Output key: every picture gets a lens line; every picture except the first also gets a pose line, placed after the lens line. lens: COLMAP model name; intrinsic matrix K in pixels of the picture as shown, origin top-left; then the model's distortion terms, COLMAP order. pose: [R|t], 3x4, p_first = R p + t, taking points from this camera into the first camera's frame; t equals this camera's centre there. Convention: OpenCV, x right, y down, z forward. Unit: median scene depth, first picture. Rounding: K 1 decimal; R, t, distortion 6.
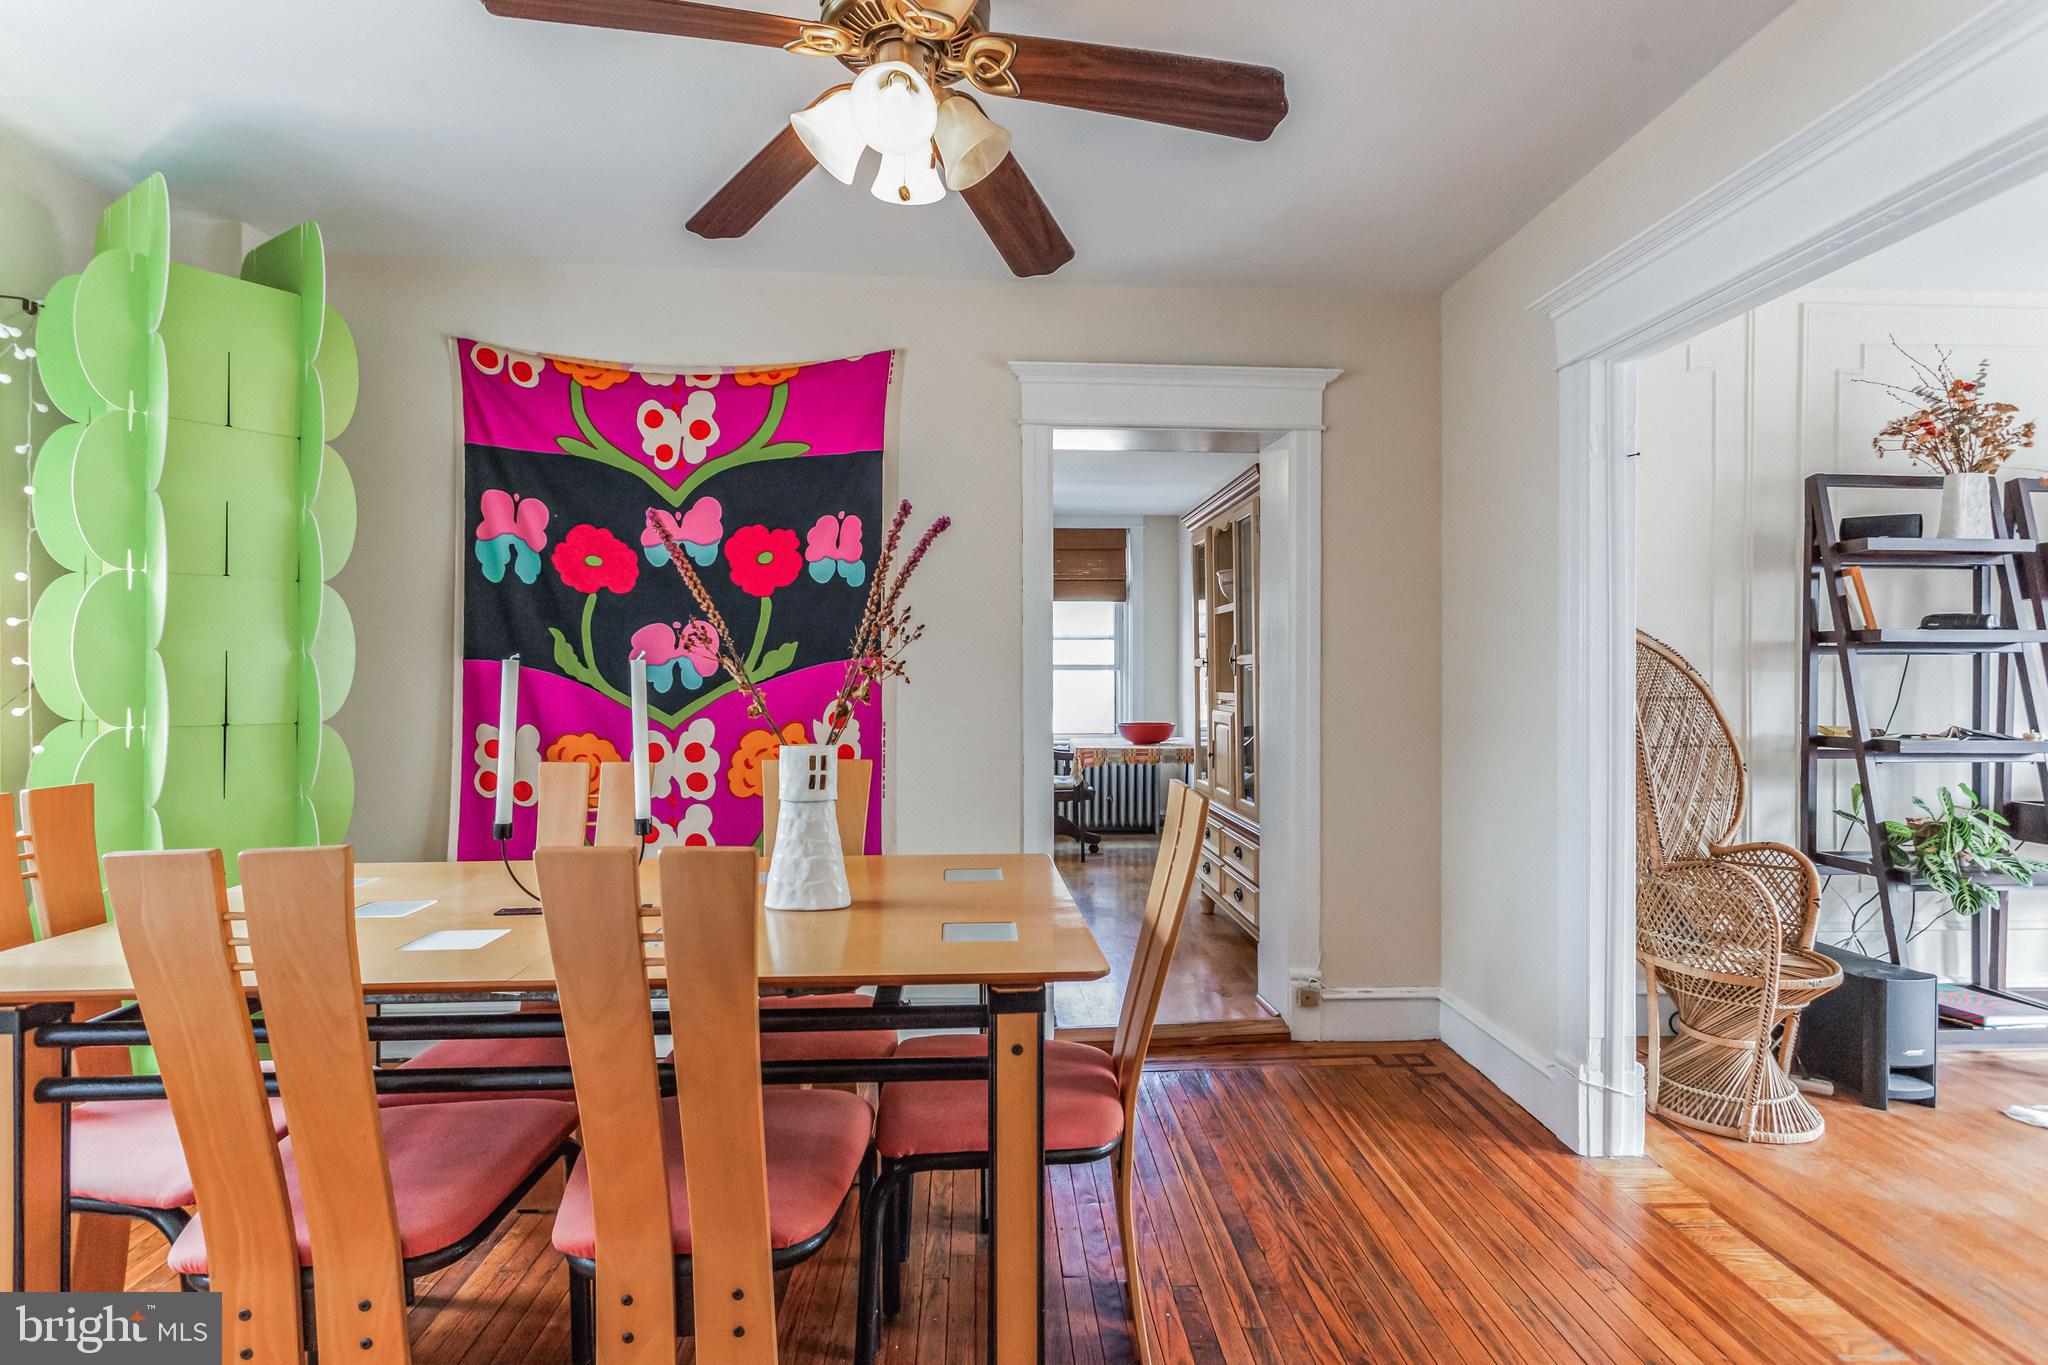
lens RADIAL K [[972.0, 0, 1020.9], [0, 972.0, 675.8], [0, 0, 1]] dist [0.001816, 0.003499]
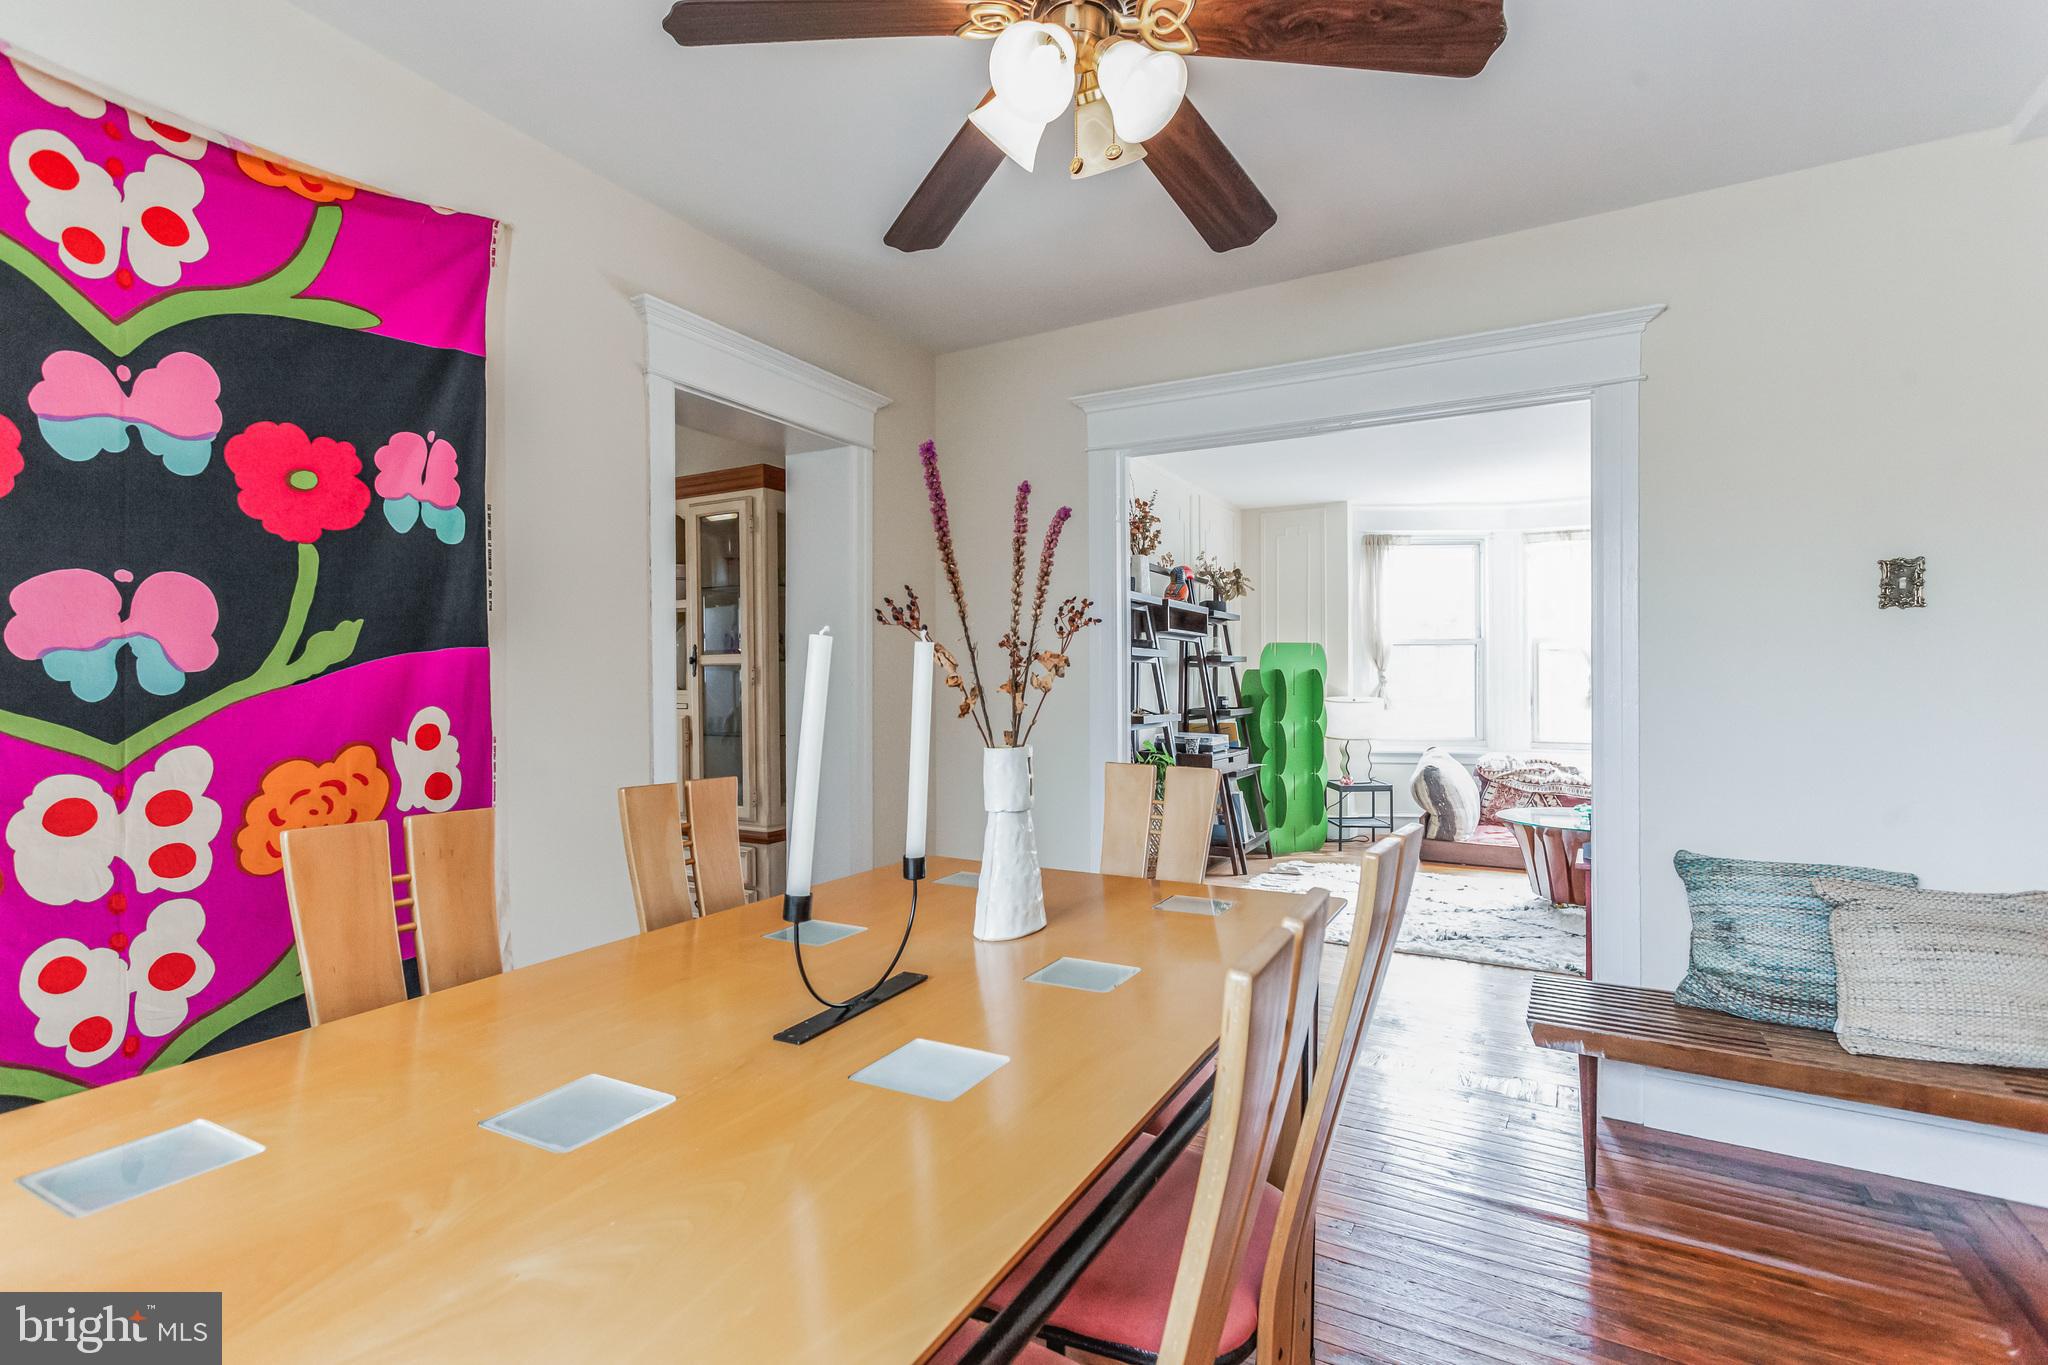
lens RADIAL K [[972.0, 0, 1013.3], [0, 972.0, 691.4], [0, 0, 1]] dist [0.001816, 0.003499]
pose [[0.532304, -0.009291, 0.846502, -0.547824], [-0.005297, 0.999884, 0.014305, 0.001464], [-0.846537, -0.012099, 0.532193, 0.292064]]
